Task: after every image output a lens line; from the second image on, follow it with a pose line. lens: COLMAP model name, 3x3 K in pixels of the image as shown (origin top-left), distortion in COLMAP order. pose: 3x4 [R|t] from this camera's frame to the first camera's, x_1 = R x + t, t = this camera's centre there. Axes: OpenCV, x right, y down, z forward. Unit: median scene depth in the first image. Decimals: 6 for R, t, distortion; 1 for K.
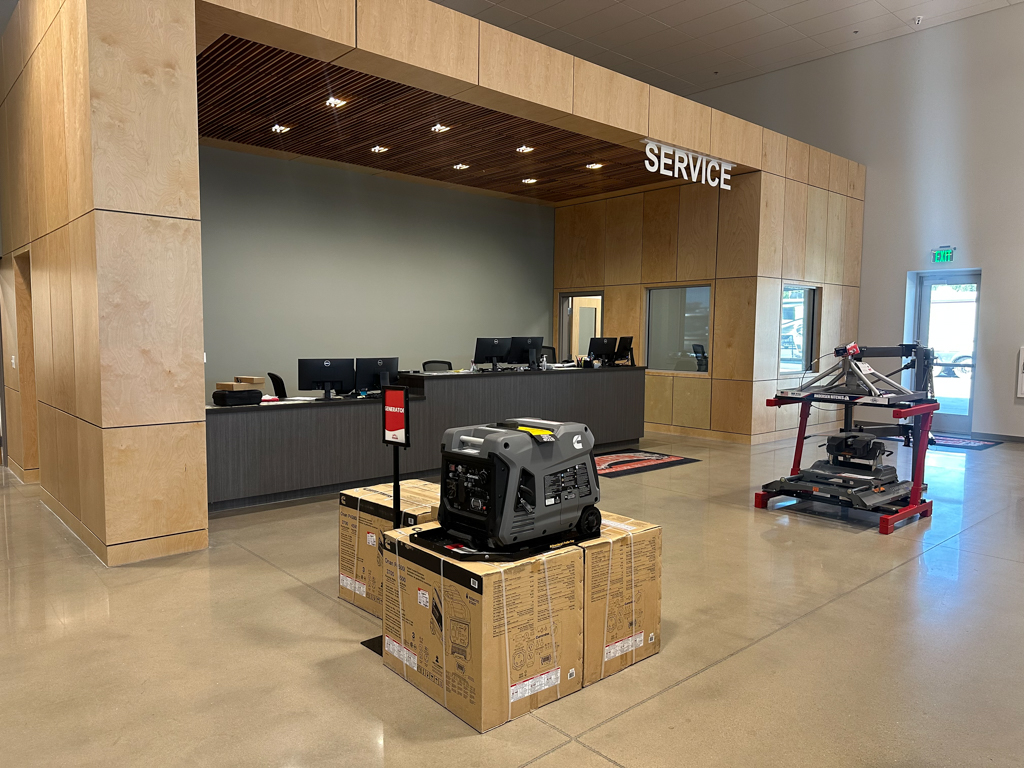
lens RADIAL K [[720.1, 0, 508.0], [0, 720.1, 386.3], [0, 0, 1]] dist [0.082250, -0.078264]
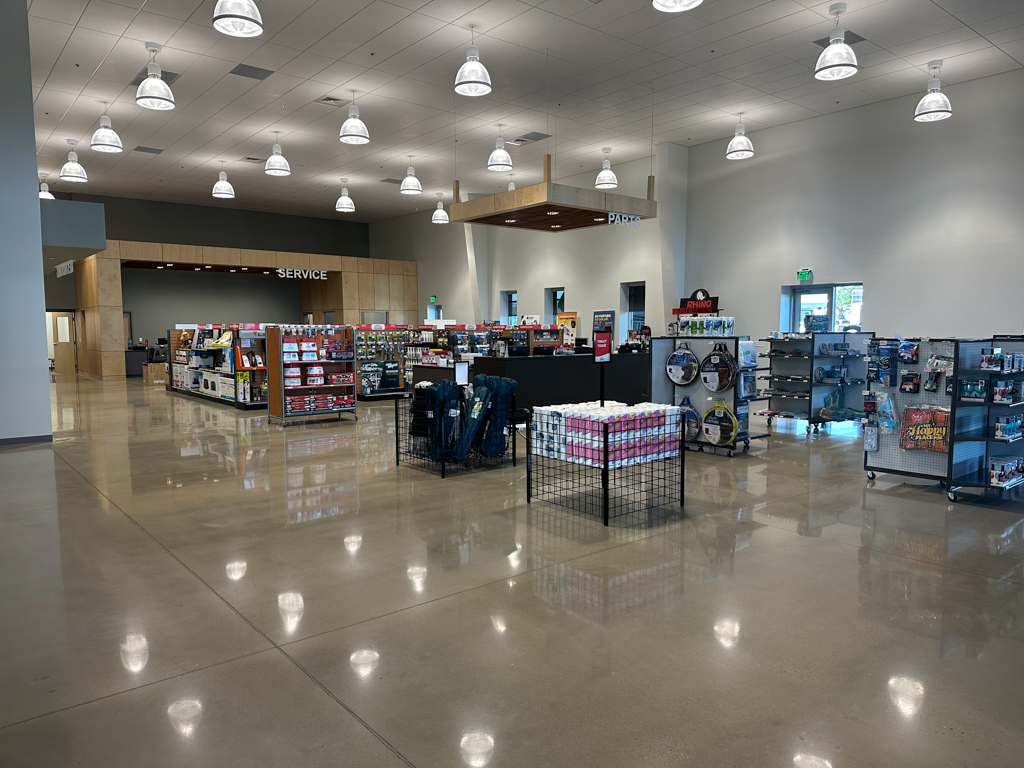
lens RADIAL K [[720.1, 0, 464.4], [0, 720.1, 394.2], [0, 0, 1]] dist [0.082250, -0.078264]
pose [[0.996989, 0.003486, -0.077464, 1.141316], [-0.002395, 0.999897, 0.014183, 0.139052], [0.077506, -0.013955, 0.996894, -1.872029]]
